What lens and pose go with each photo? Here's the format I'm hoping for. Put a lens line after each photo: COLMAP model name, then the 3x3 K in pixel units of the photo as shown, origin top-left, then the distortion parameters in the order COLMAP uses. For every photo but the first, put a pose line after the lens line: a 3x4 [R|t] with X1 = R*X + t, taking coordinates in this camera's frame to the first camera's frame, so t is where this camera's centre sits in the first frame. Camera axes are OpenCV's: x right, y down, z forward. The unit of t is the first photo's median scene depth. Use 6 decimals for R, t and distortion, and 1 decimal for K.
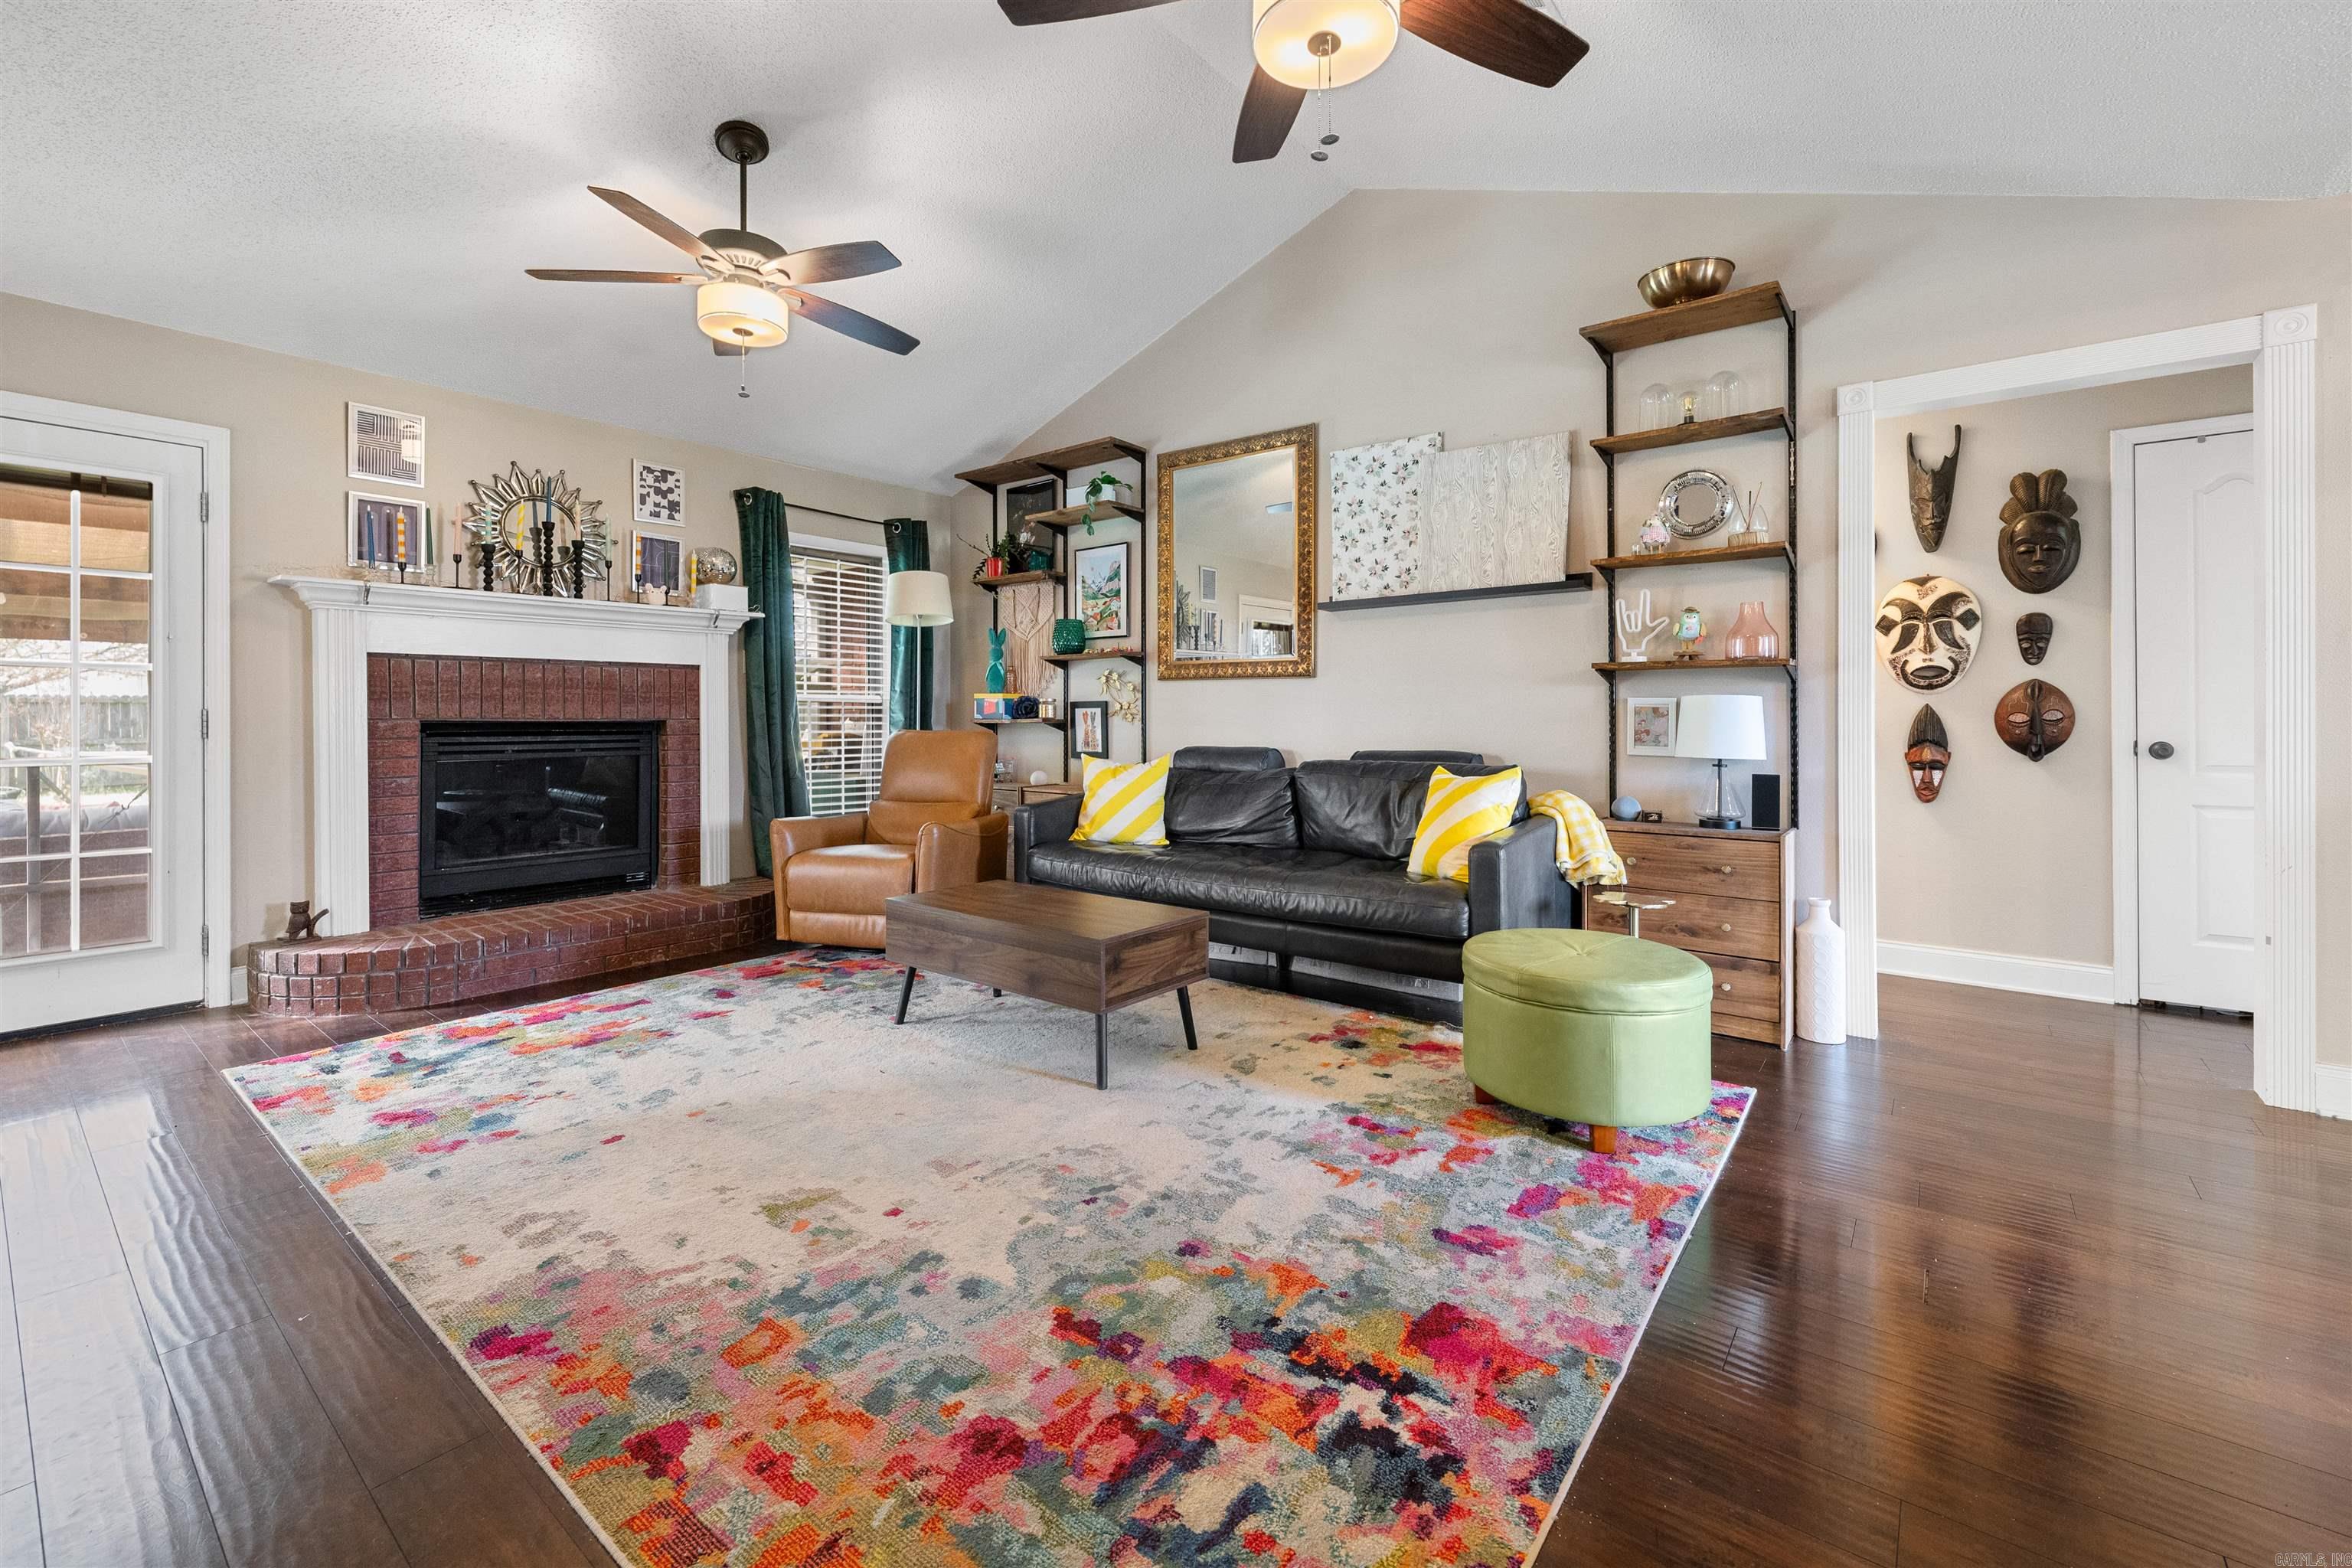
lens RADIAL K [[974.2, 0, 1173.3], [0, 974.2, 723.9], [0, 0, 1]] dist [0.002126, -0.000738]
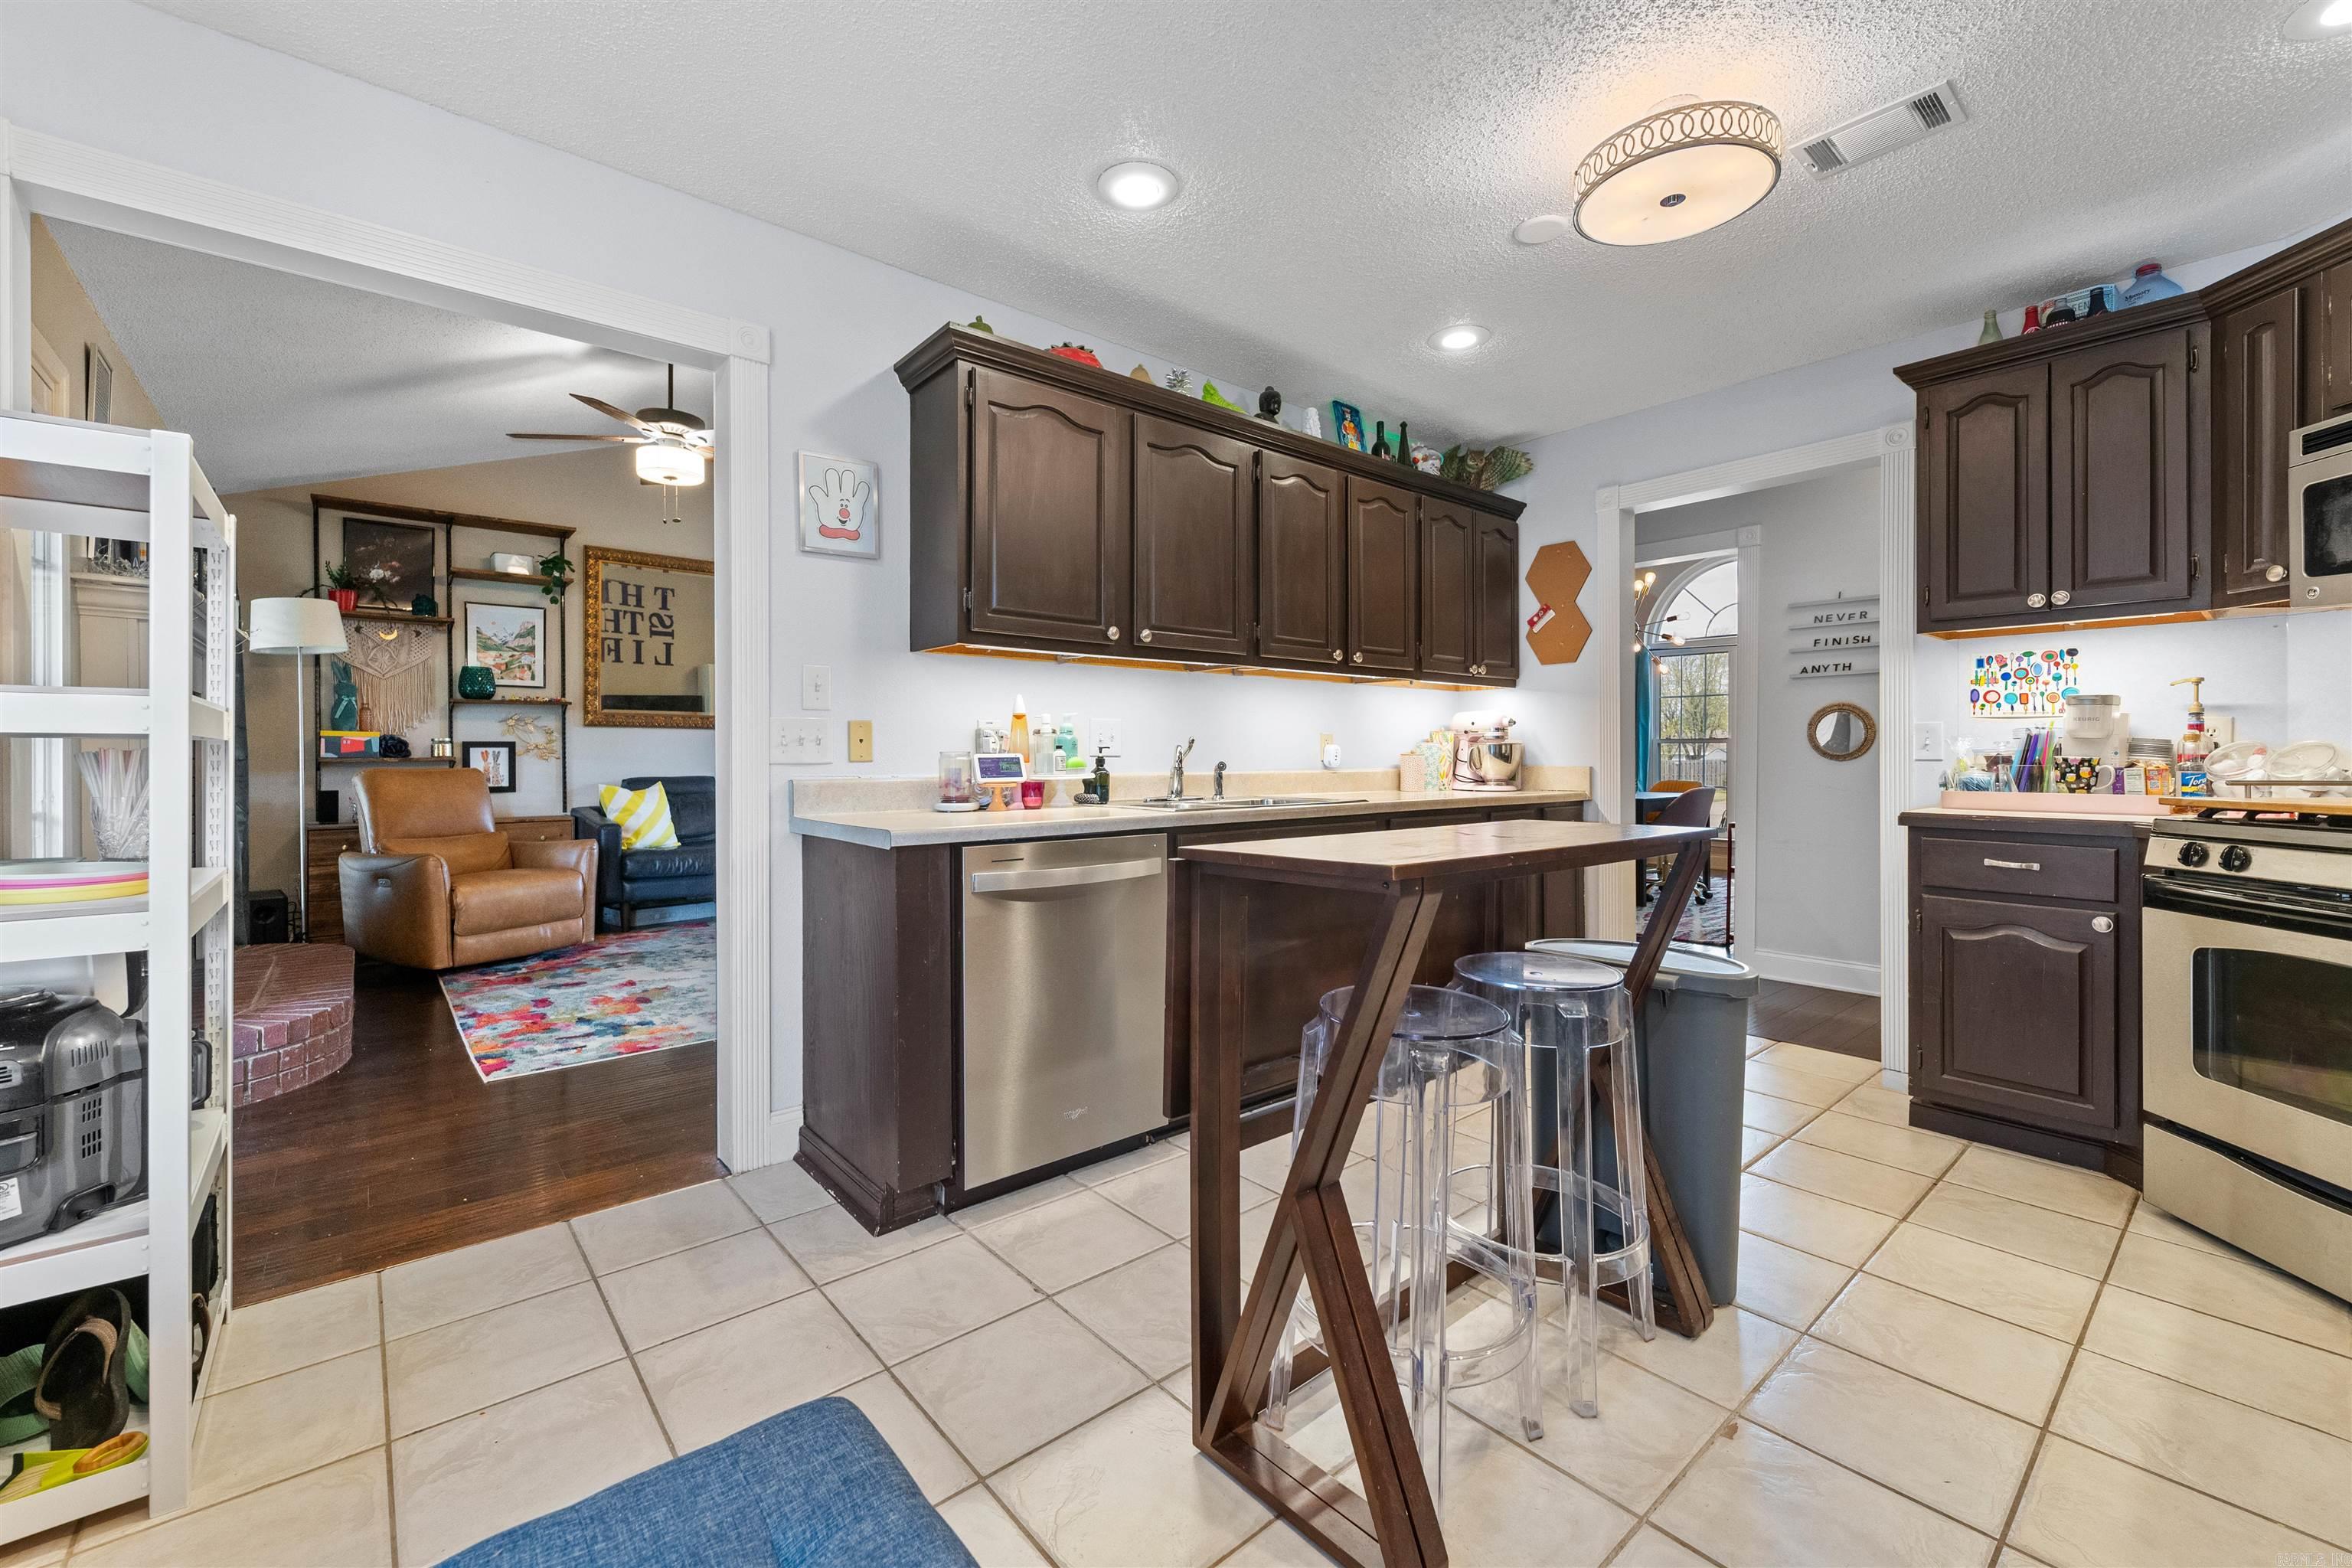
lens RADIAL K [[950.2, 0, 1172.8], [0, 950.2, 759.7], [0, 0, 1]] dist [0.019740, -0.008083]
pose [[0.197843, -0.010210, 0.980181, -2.446517], [0.007773, 0.999931, 0.008847, -0.014704], [-0.980203, 0.005869, 0.197909, 0.044417]]
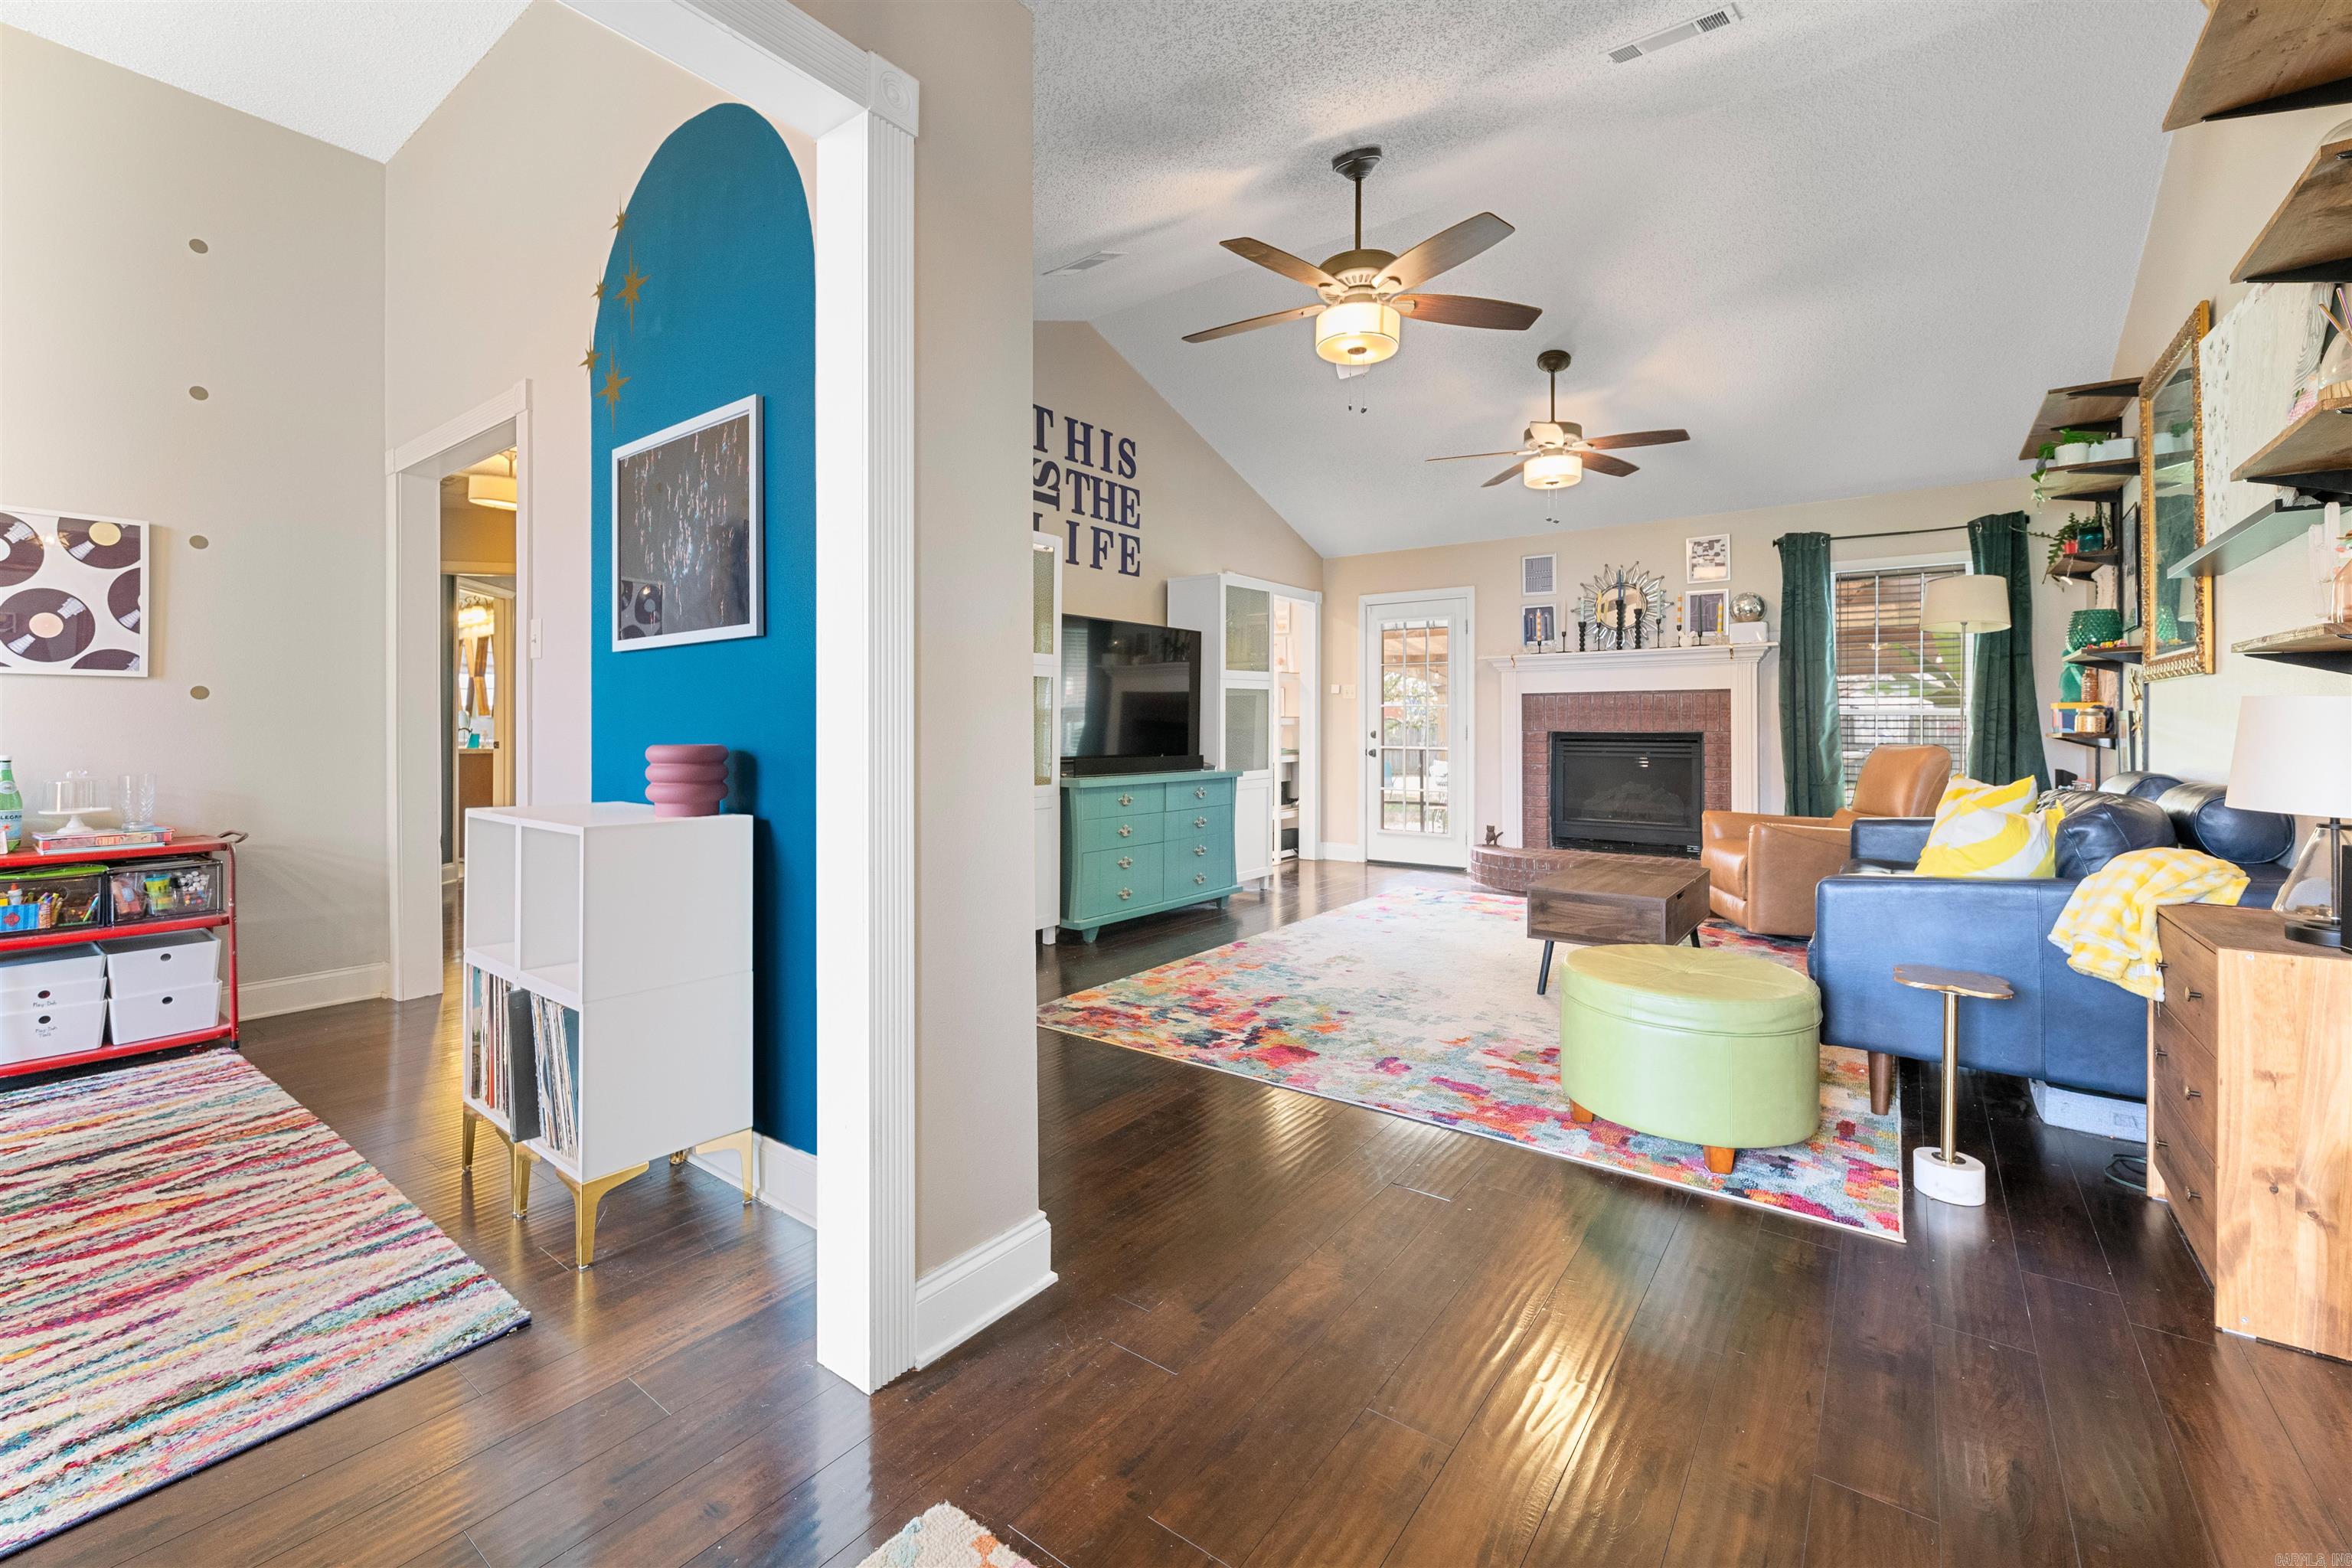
lens RADIAL K [[978.8, 0, 1182.2], [0, 978.8, 713.8], [0, 0, 1]] dist [-0.000499, -0.000107]
pose [[0.033244, -0.013557, -0.999355, 1.650096], [-0.007808, 0.999874, -0.013824, -0.009267], [0.999417, 0.008263, 0.033134, 0.534879]]
